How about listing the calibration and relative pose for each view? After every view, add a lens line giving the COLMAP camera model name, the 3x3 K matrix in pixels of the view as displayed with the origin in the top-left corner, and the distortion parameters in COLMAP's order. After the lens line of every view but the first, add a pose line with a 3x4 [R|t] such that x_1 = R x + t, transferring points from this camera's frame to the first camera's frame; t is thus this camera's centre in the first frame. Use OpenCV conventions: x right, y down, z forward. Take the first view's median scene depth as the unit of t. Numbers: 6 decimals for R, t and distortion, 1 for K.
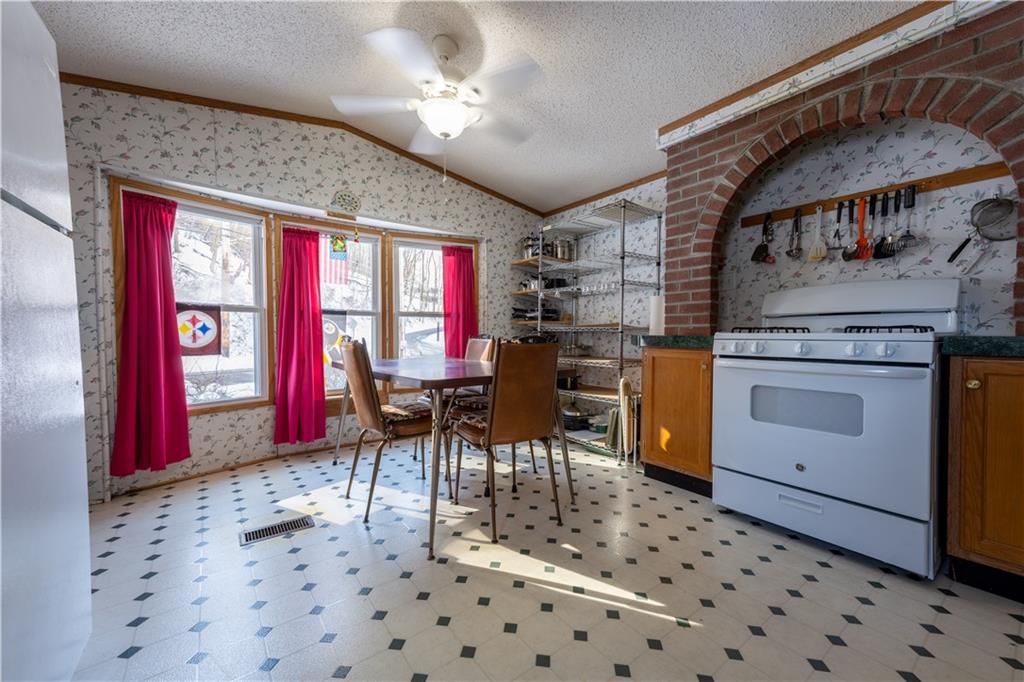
lens RADIAL K [[393.6, 0, 512.0], [0, 393.6, 341.0], [0, 0, 1]] dist [0.021960, -0.000030]
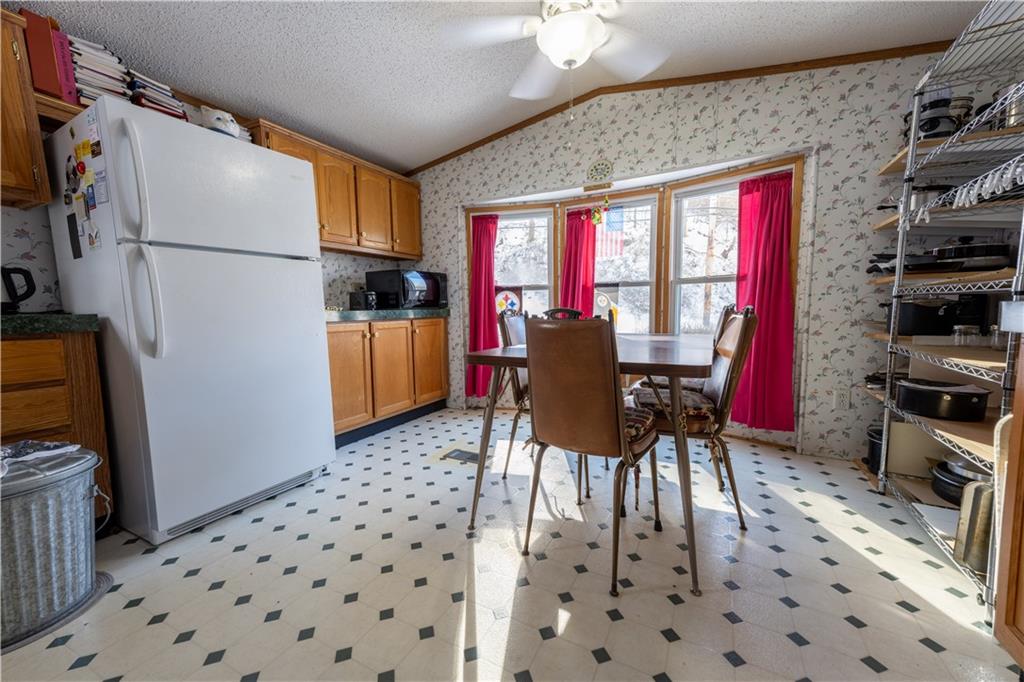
lens RADIAL K [[393.6, 0, 512.0], [0, 393.6, 341.0], [0, 0, 1]] dist [0.021960, -0.000030]
pose [[0.427450, 0.068749, -0.901421, 0.398674], [-0.000074, 0.997107, 0.076011, -0.006241], [0.904039, -0.032424, 0.426218, 0.369332]]
